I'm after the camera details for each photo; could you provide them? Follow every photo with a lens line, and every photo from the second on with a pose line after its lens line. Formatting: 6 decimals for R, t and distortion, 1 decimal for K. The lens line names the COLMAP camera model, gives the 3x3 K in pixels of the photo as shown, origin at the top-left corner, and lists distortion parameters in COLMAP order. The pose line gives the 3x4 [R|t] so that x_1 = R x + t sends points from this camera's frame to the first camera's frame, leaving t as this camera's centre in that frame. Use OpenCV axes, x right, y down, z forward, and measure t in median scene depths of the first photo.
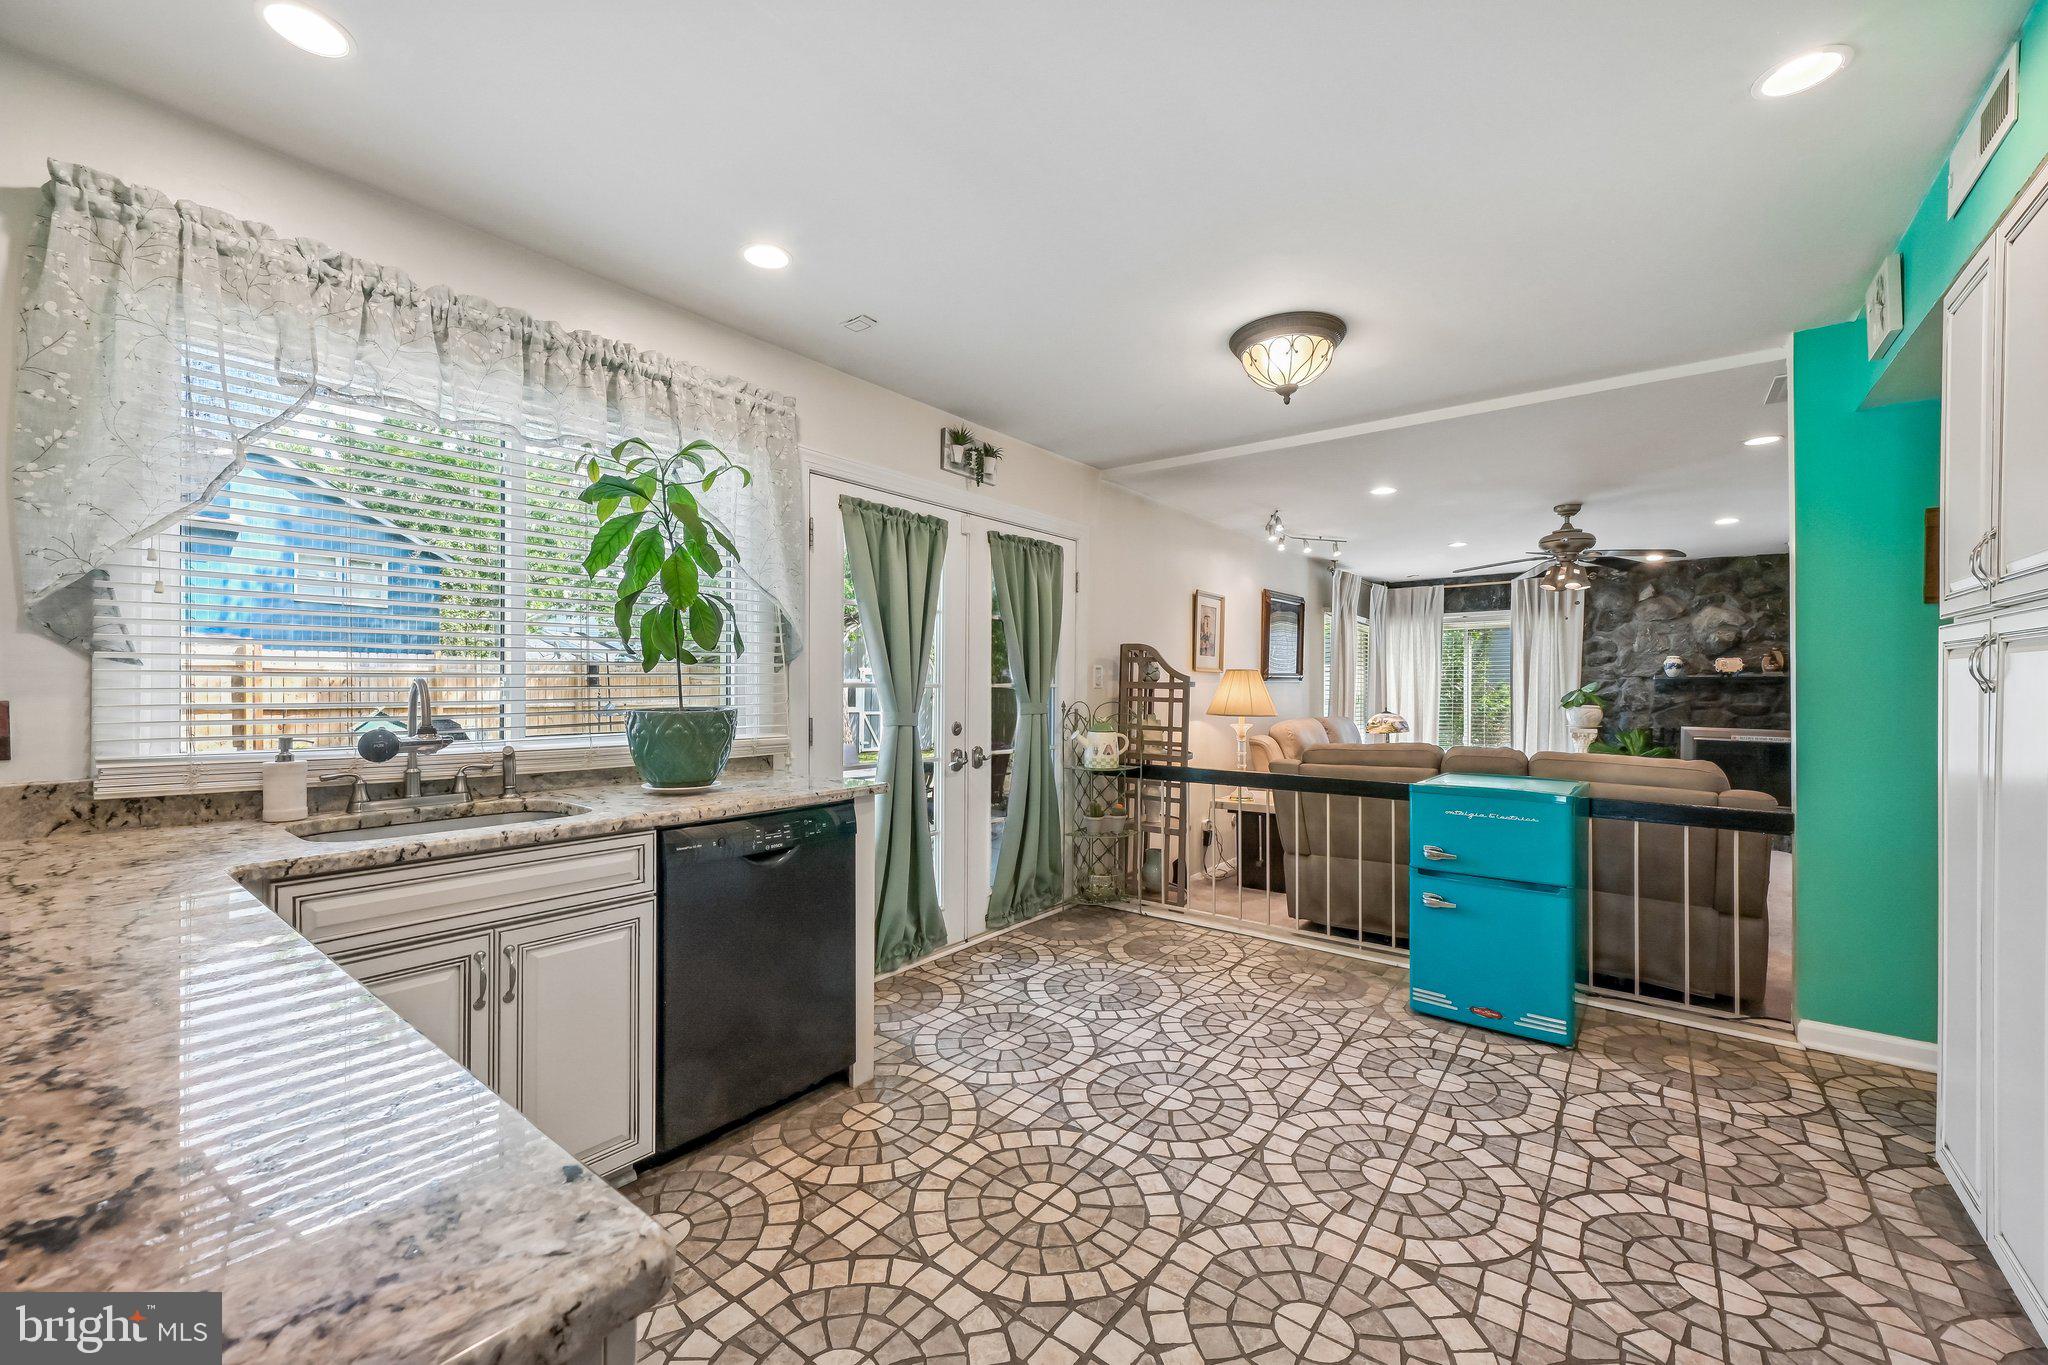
lens RADIAL K [[817.5, 0, 1032.2], [0, 817.5, 679.9], [0, 0, 1]] dist [0.003373, 0.000244]
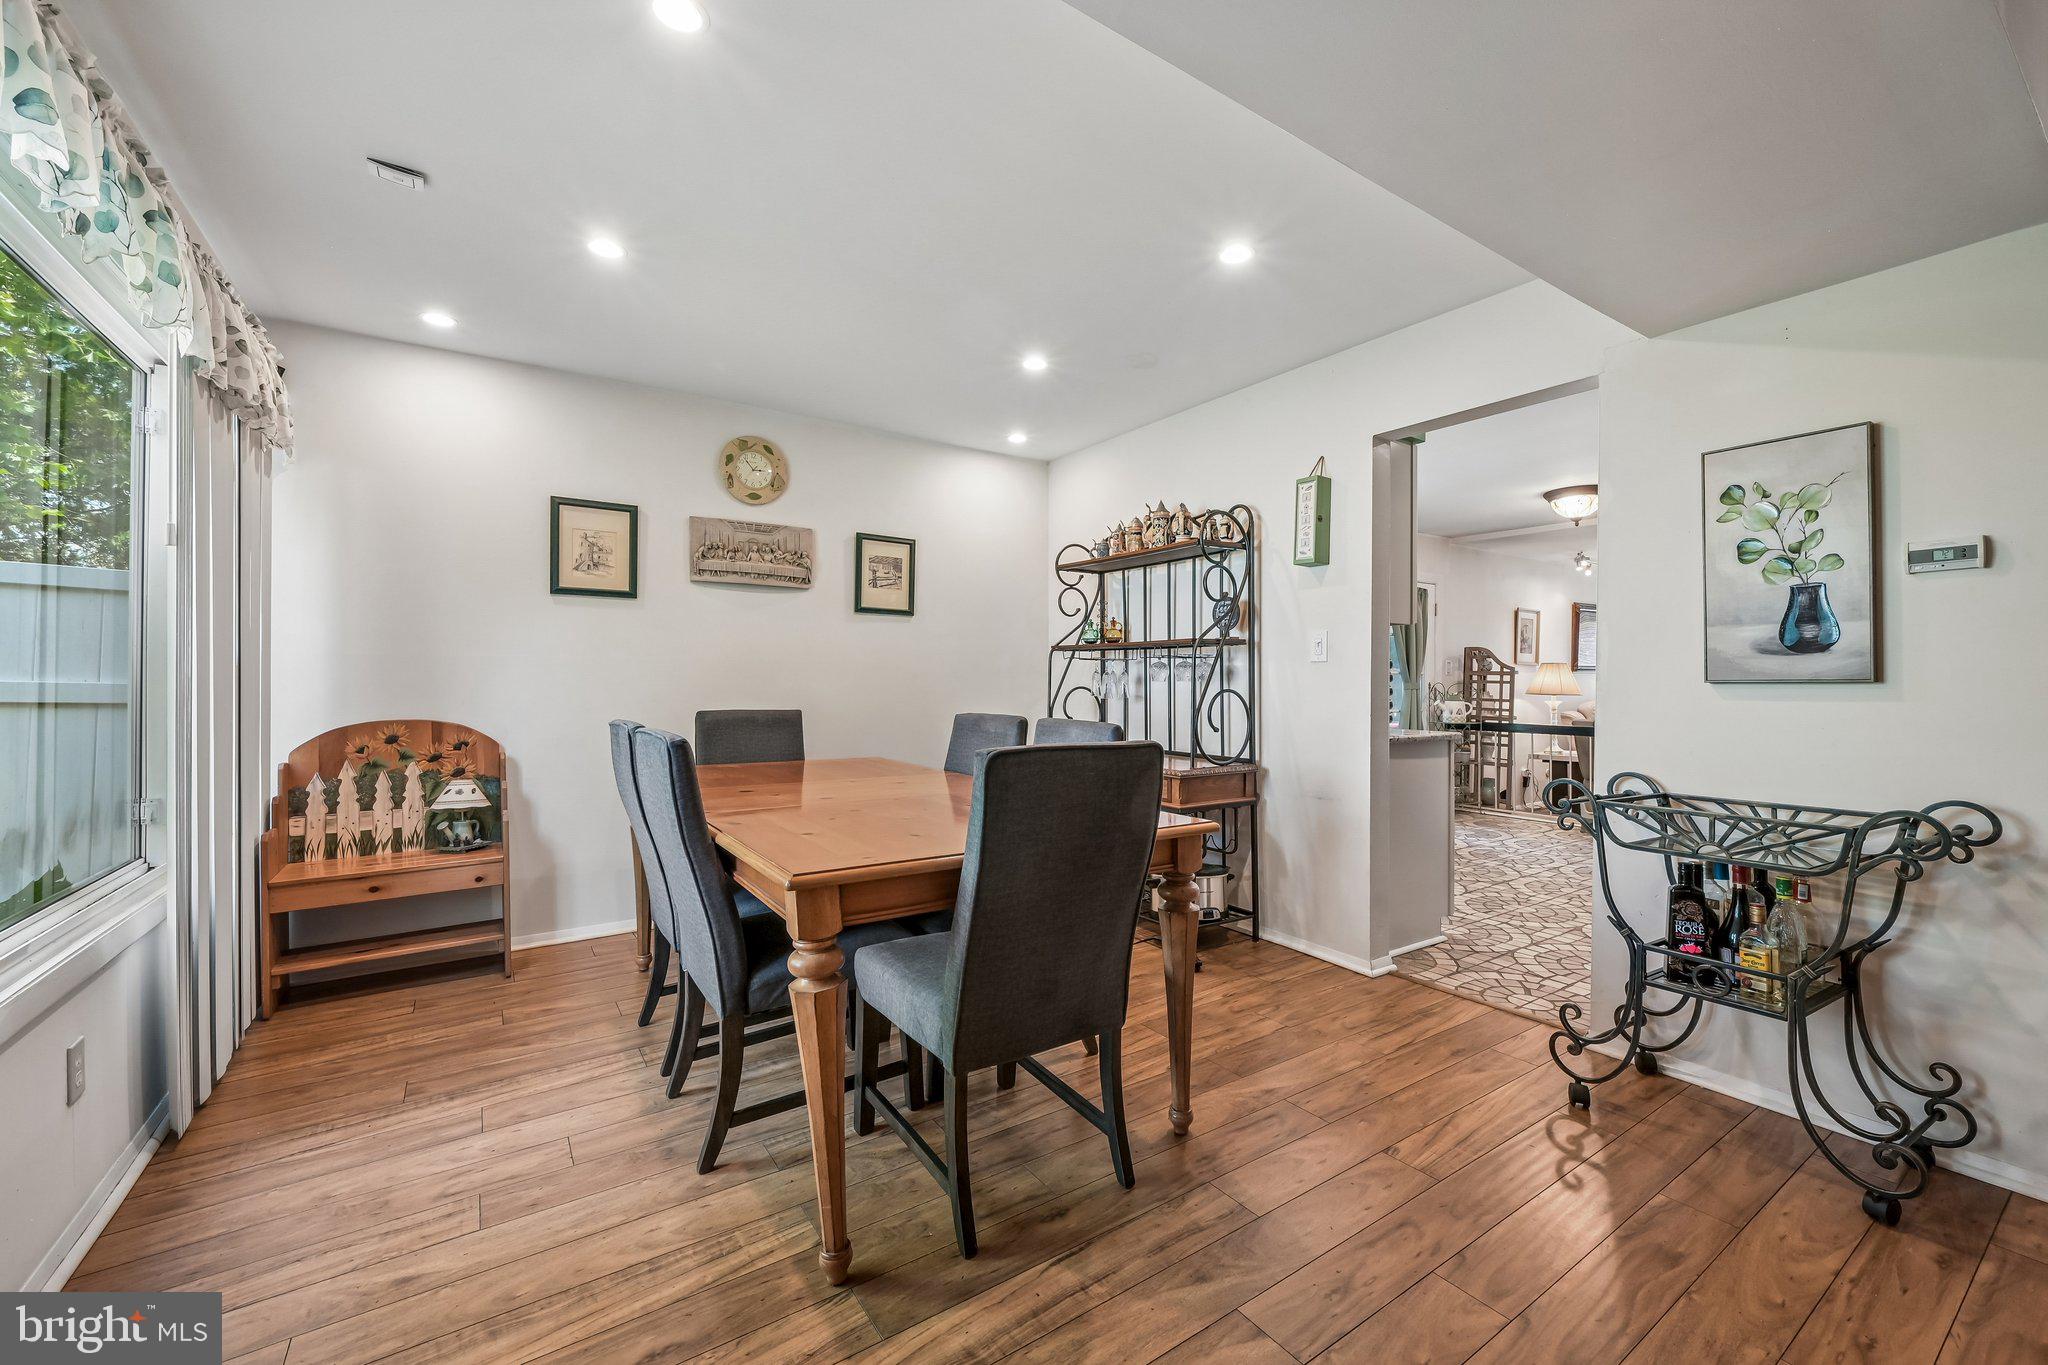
lens RADIAL K [[817.5, 0, 1032.2], [0, 817.5, 679.9], [0, 0, 1]] dist [0.003373, 0.000244]
pose [[0.948021, 0.000376, -0.318206, -0.227155], [0.000408, 0.999997, 0.002396, 0.019524], [0.318206, -0.002401, 0.948018, -0.960769]]
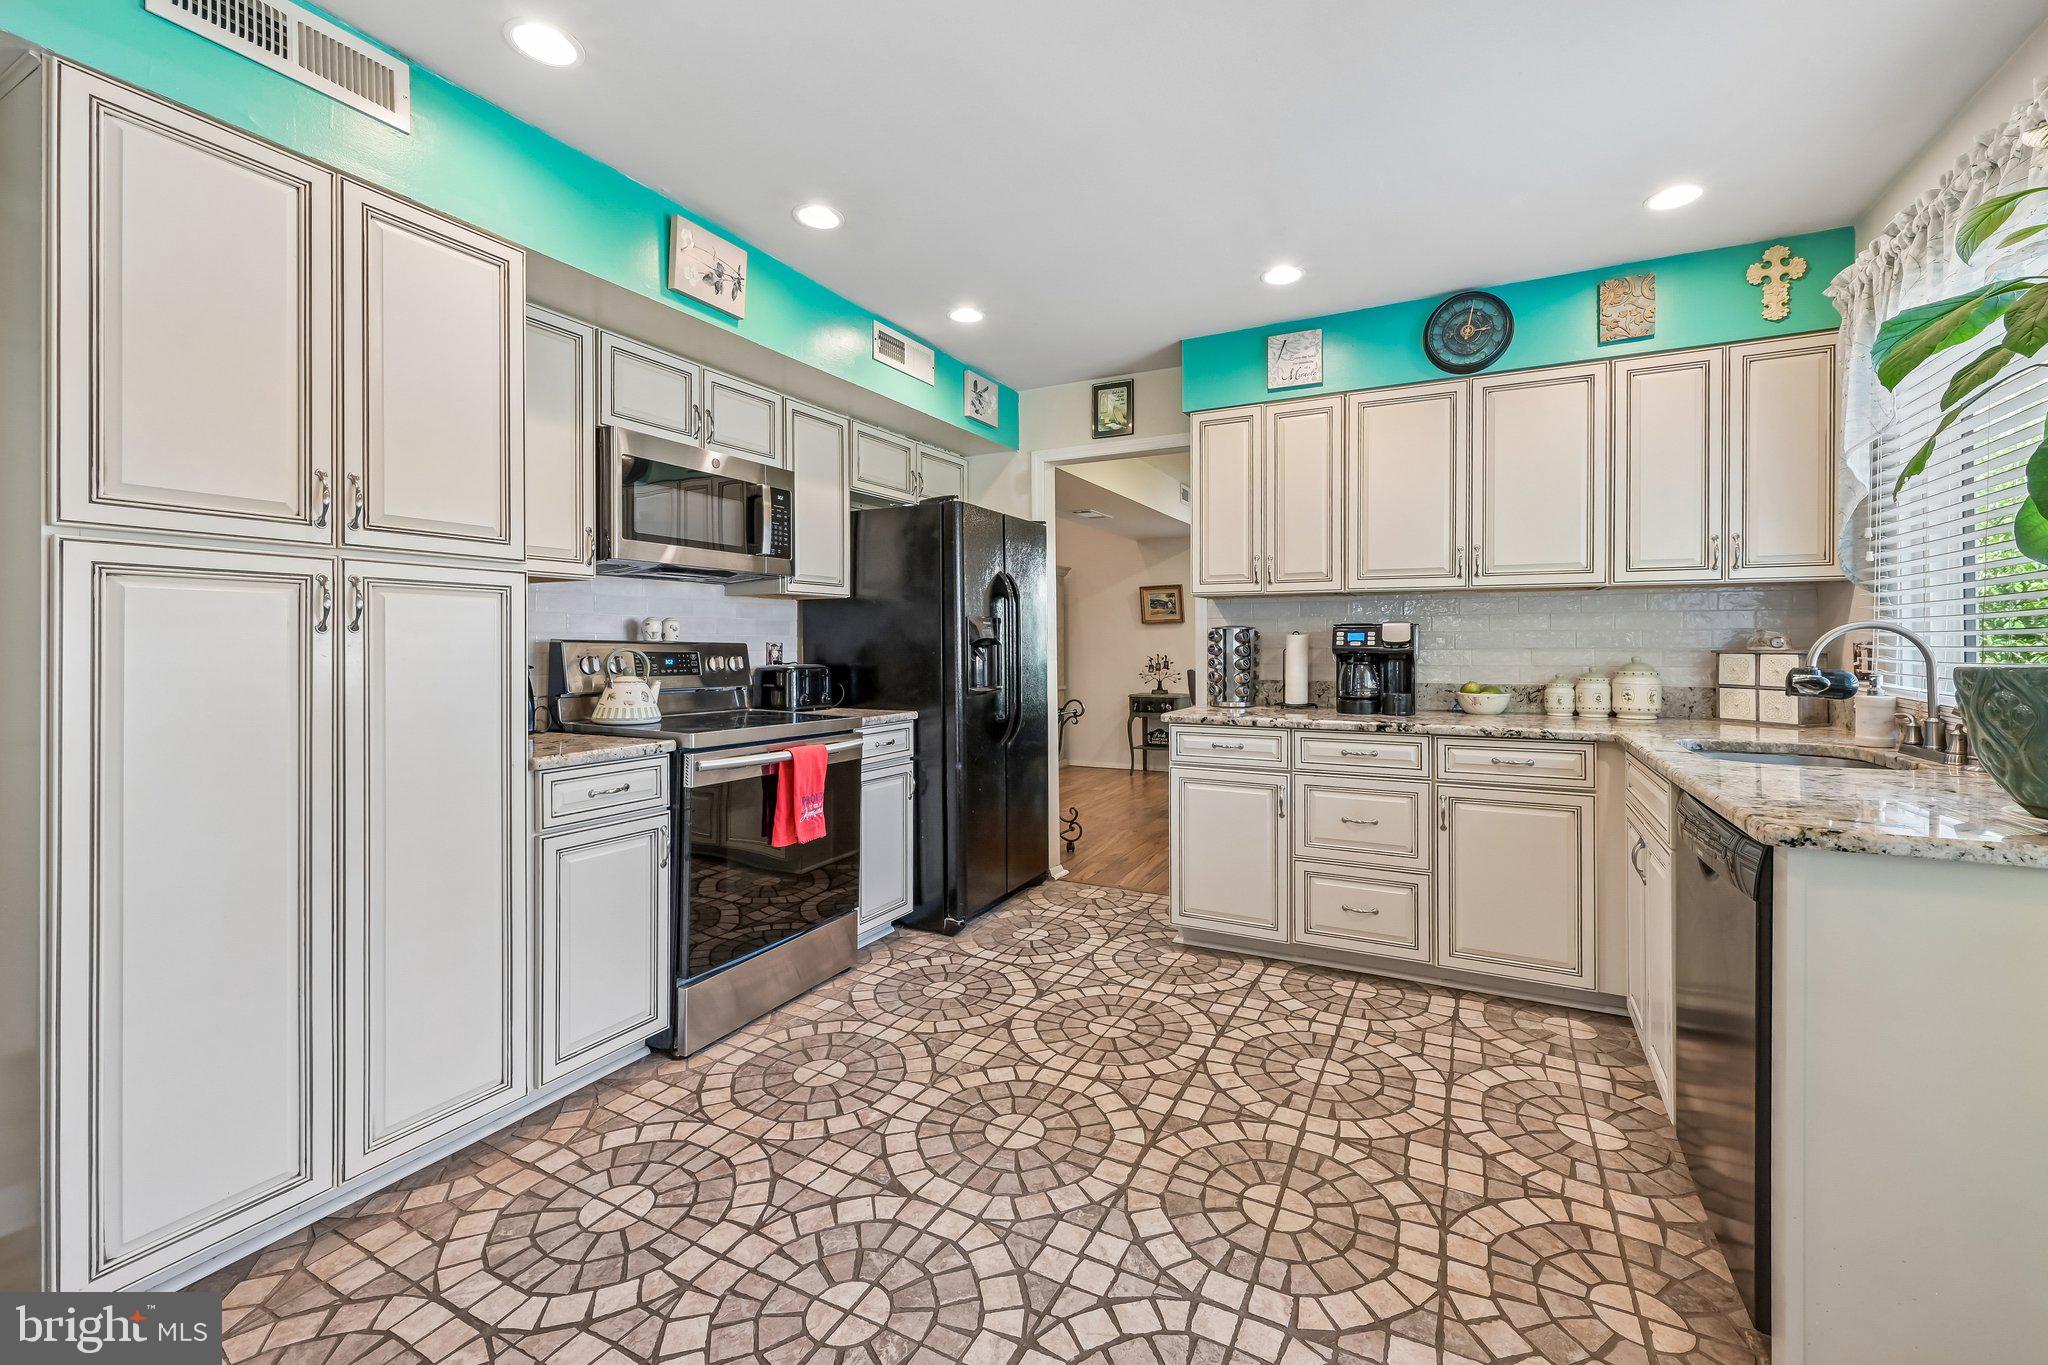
lens RADIAL K [[831.5, 0, 1055.8], [0, 831.5, 642.2], [0, 0, 1]] dist [0.000709, 0.000073]
pose [[-0.981676, -0.000107, -0.190557, 0.218384], [0.000967, 0.999984, -0.005546, 0.014842], [0.190555, -0.005629, -0.981660, 0.947645]]
